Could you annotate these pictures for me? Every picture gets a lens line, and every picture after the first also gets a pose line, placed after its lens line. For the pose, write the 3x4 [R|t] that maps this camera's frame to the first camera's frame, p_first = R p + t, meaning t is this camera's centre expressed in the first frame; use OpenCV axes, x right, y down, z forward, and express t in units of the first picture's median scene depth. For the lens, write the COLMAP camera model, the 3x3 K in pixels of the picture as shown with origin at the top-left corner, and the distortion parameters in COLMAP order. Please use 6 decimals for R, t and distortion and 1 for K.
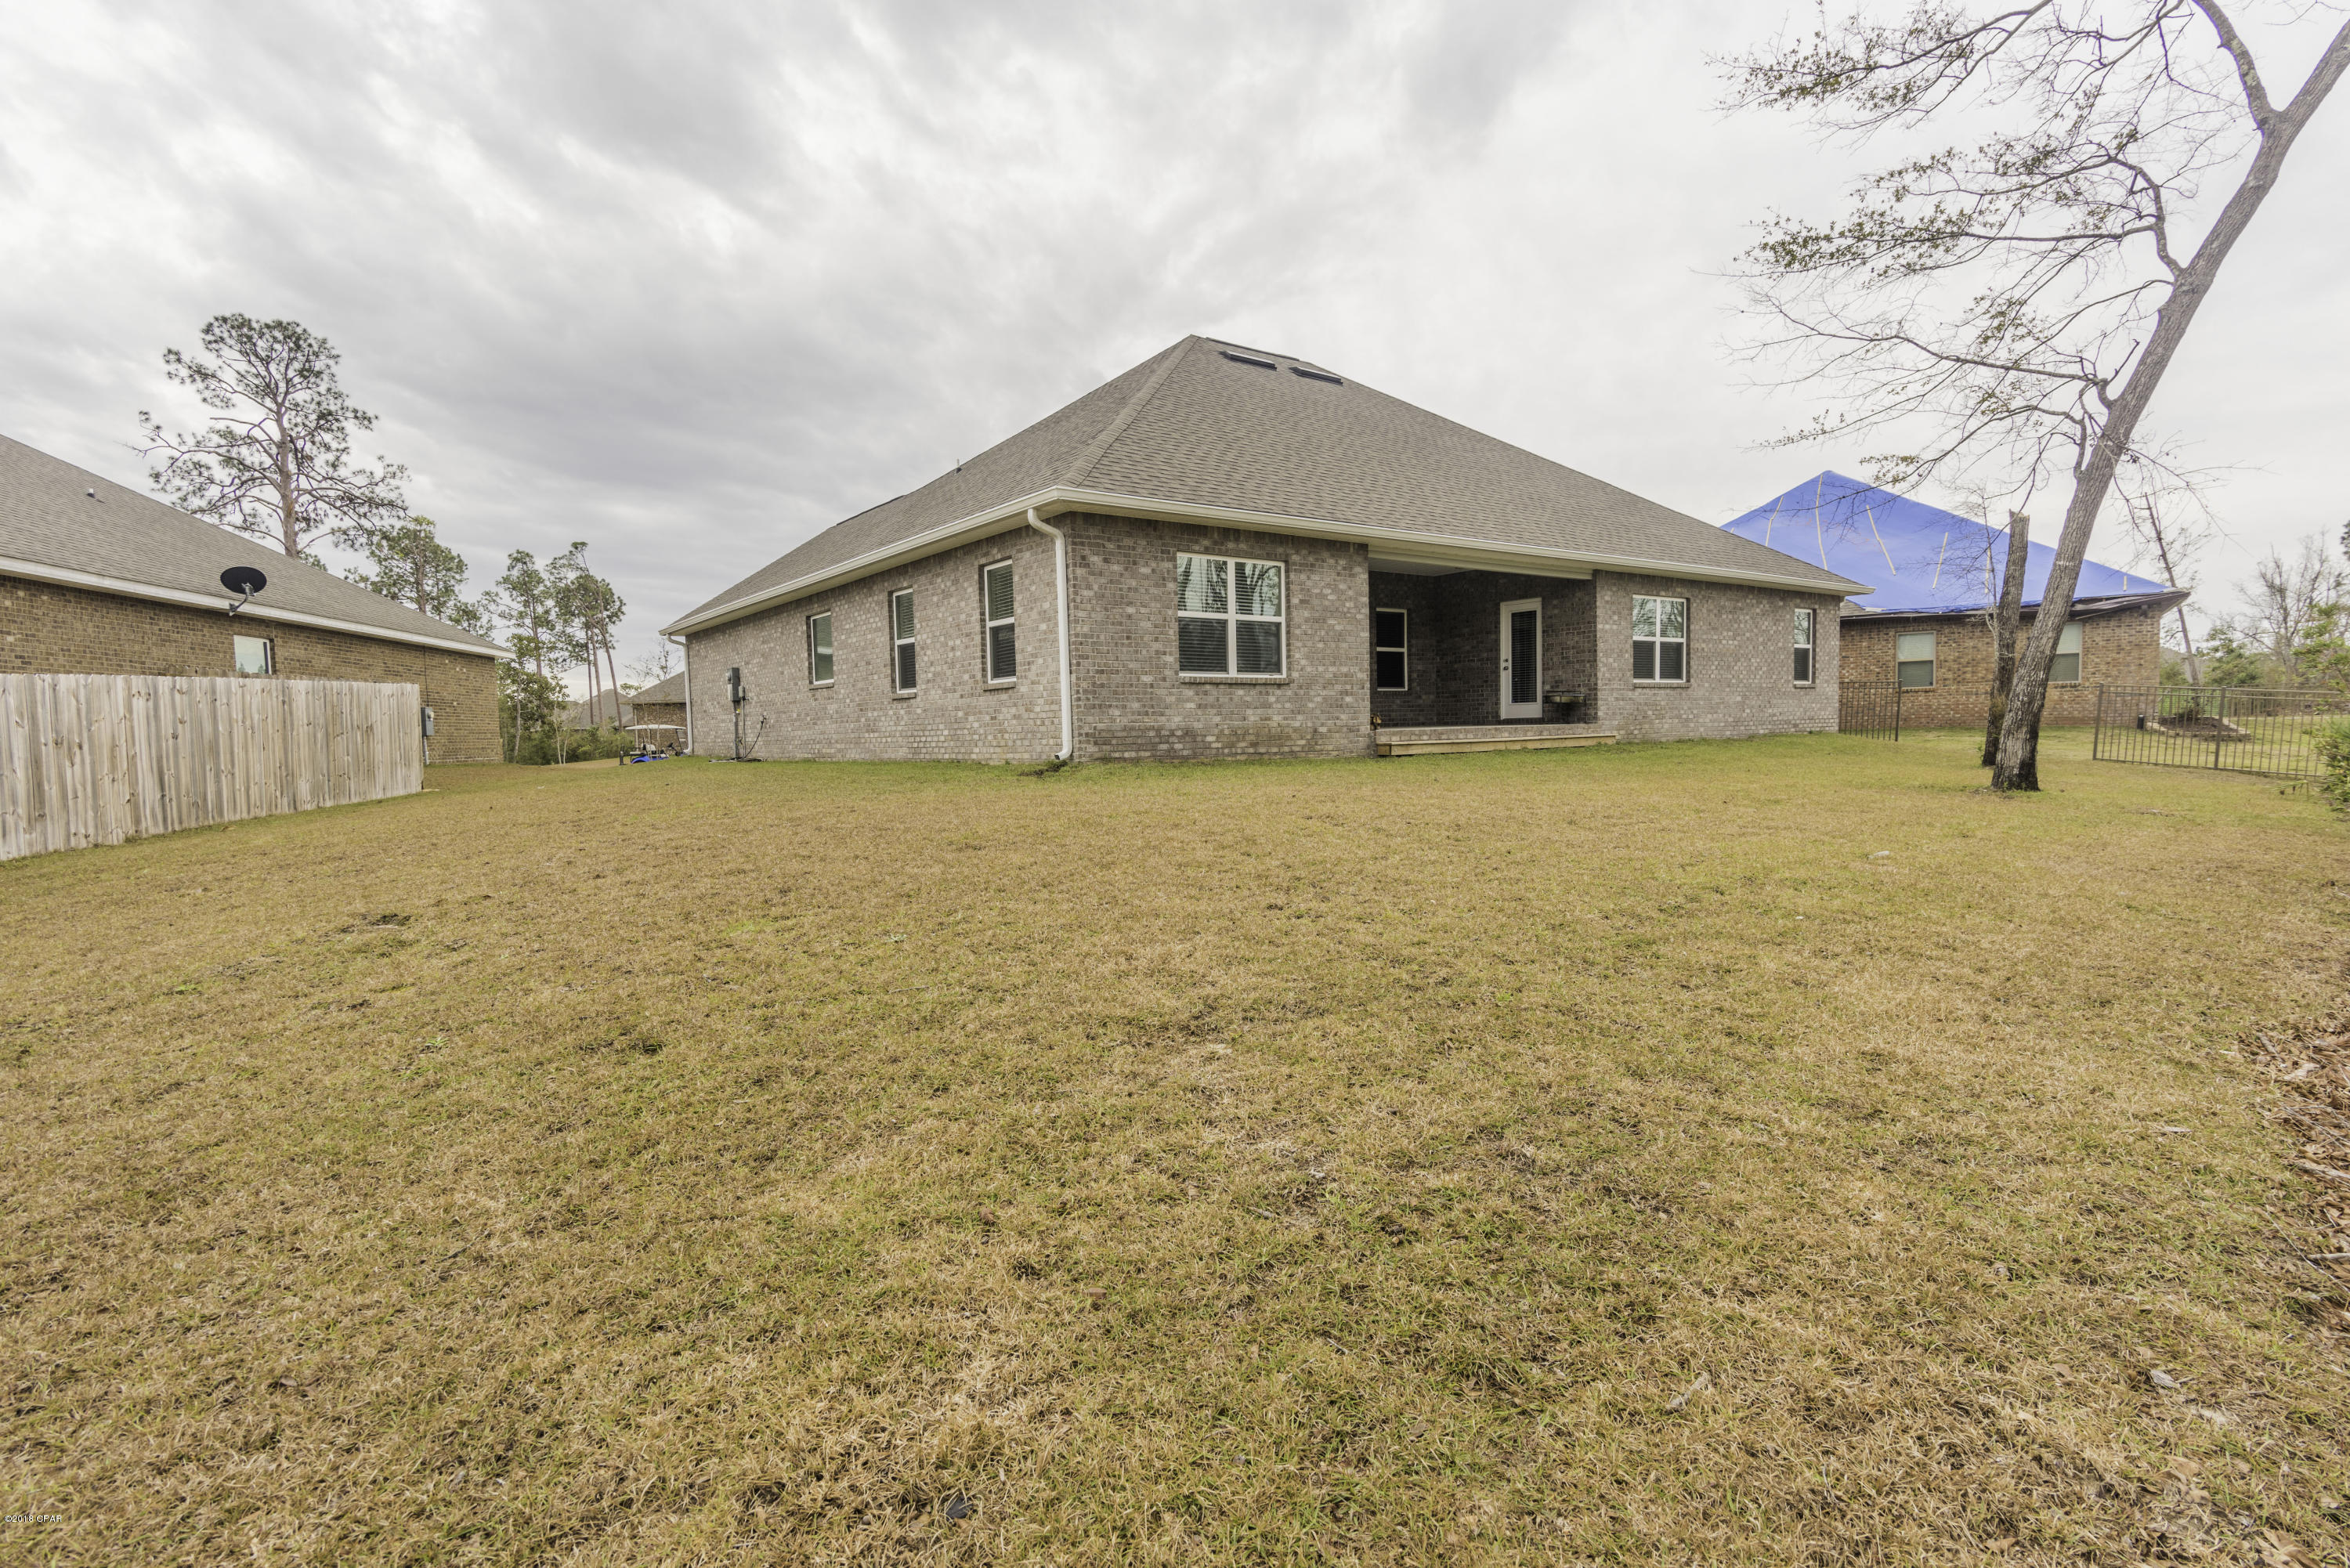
lens RADIAL K [[1133.8, 0, 1174.5], [0, 1133.8, 784.2], [0, 0, 1]] dist [0.003906, 0.001307]
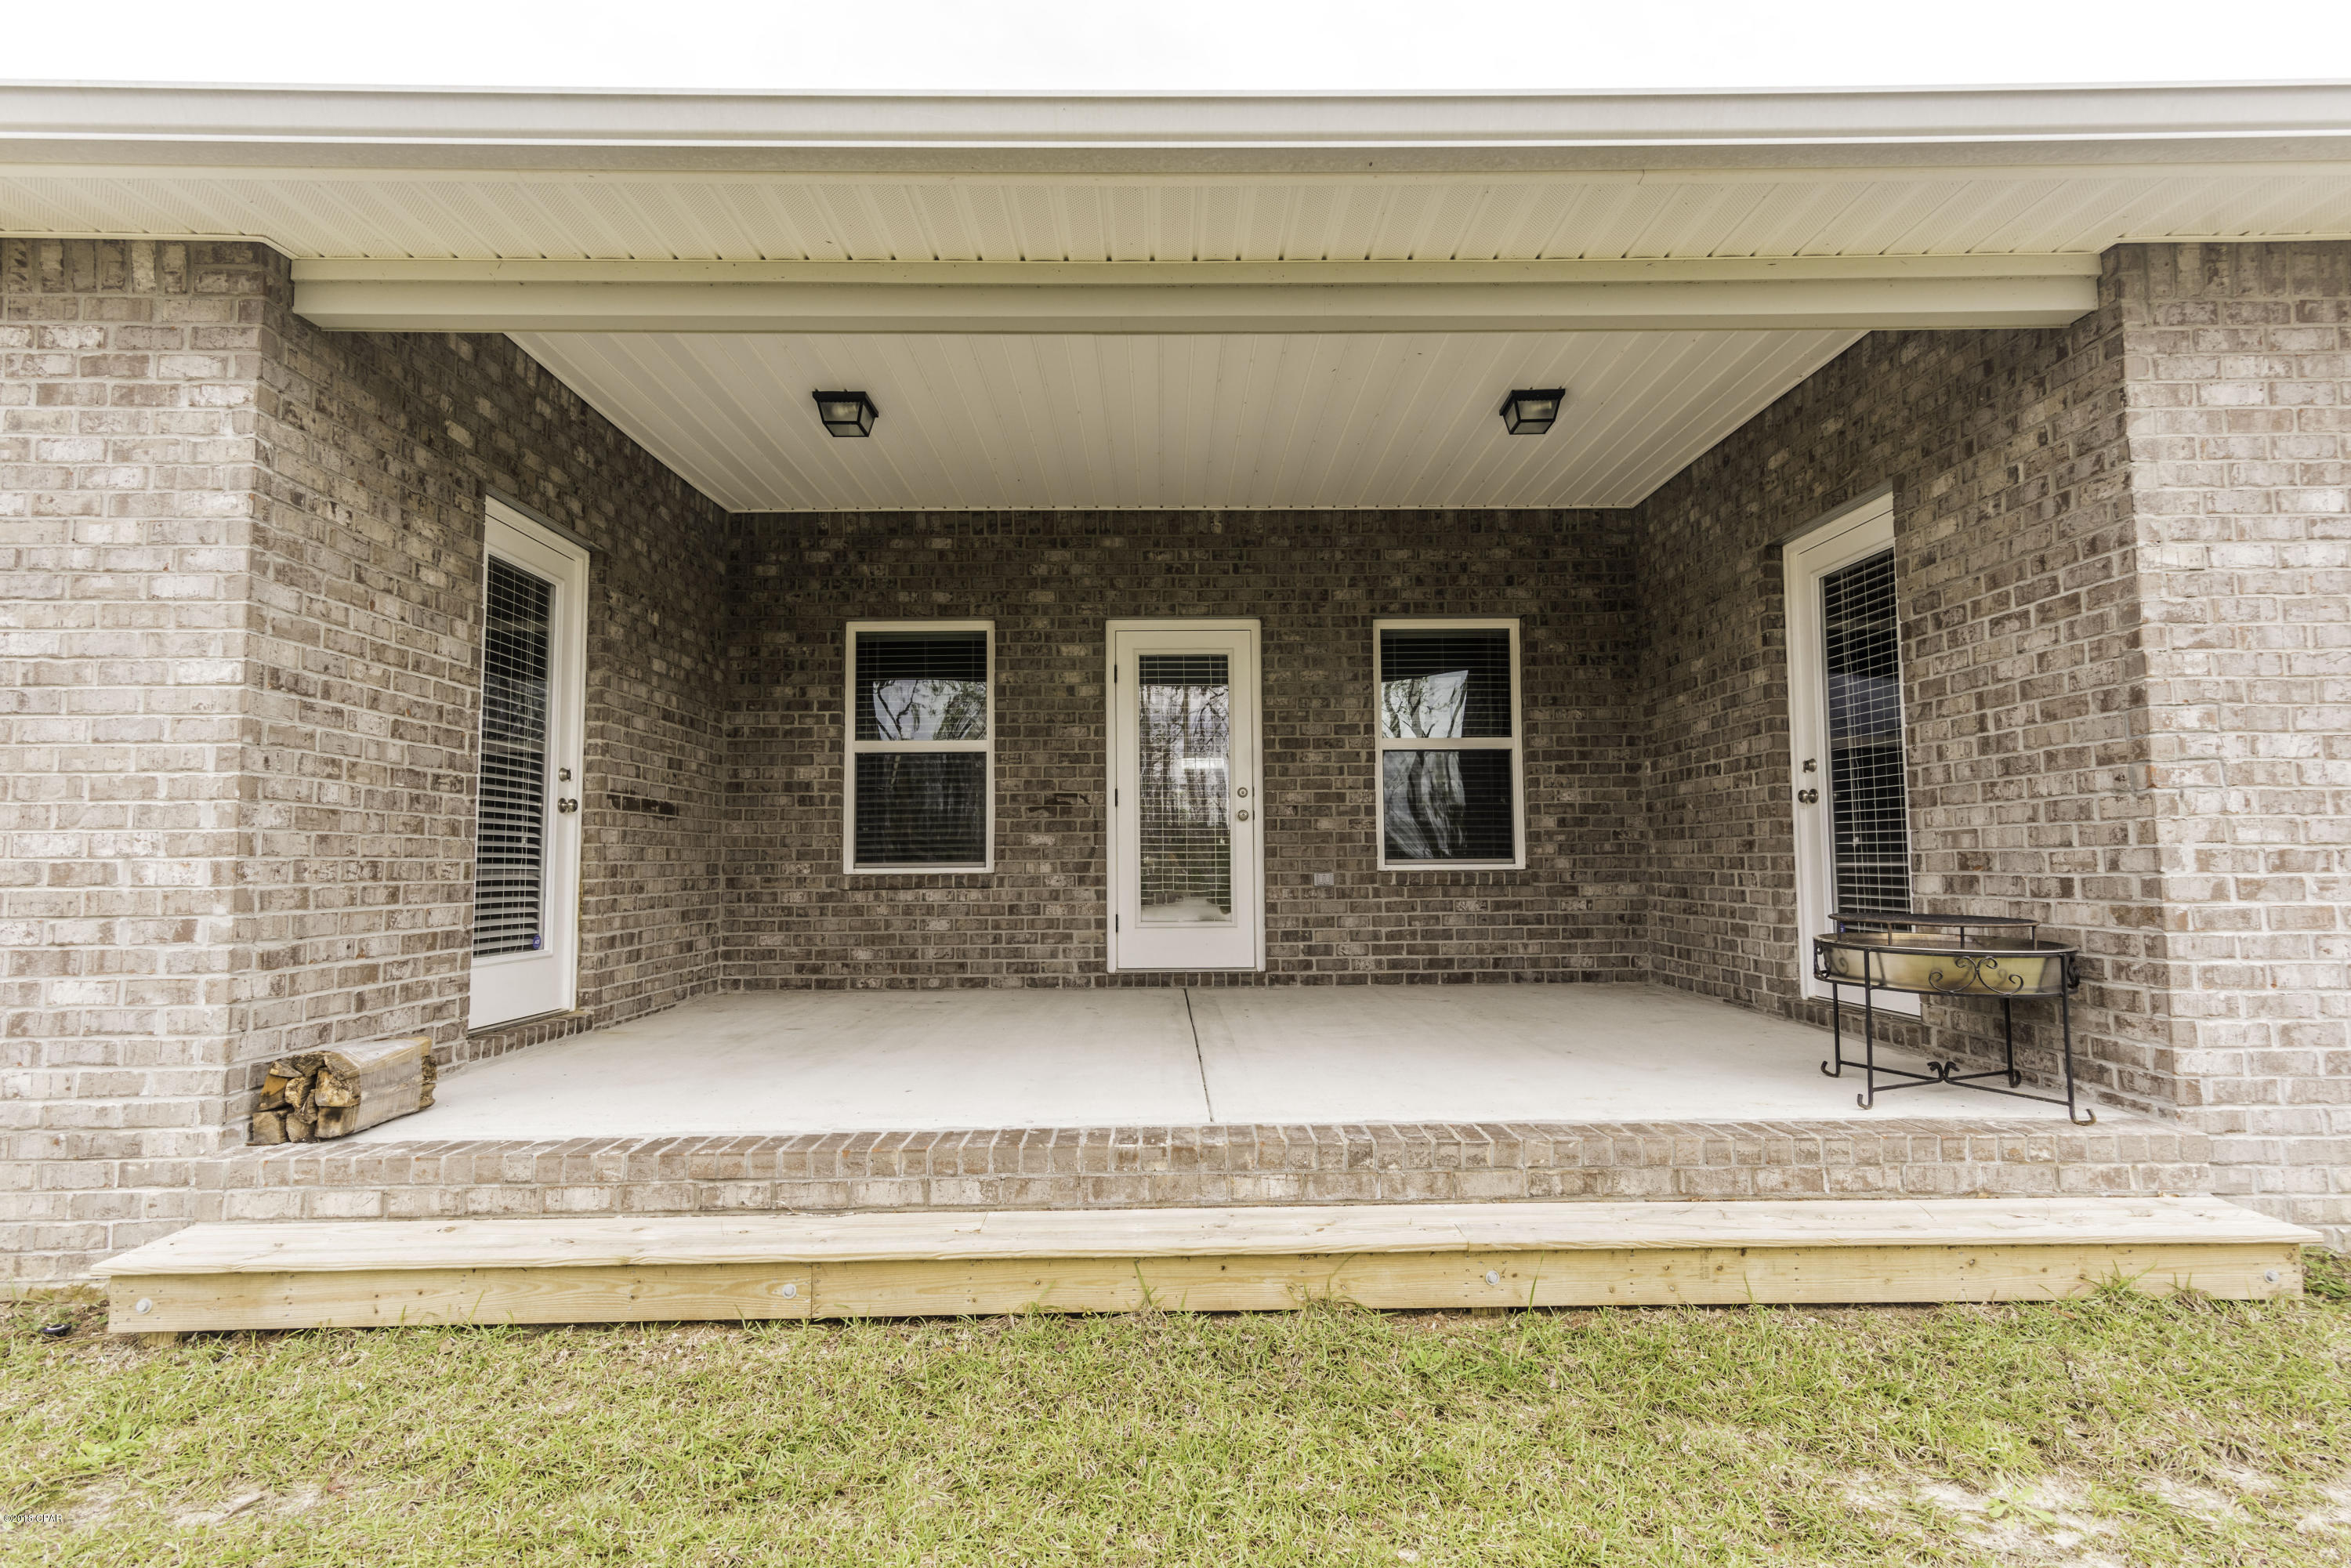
lens RADIAL K [[1134.3, 0, 1179.0], [0, 1134.3, 785.4], [0, 0, 1]] dist [0.003906, 0.001307]
pose [[0.813159, -0.022945, -0.581589, 0.345673], [-0.038825, 0.994859, -0.093533, -0.080294], [0.580745, 0.098637, 0.808088, 0.758982]]
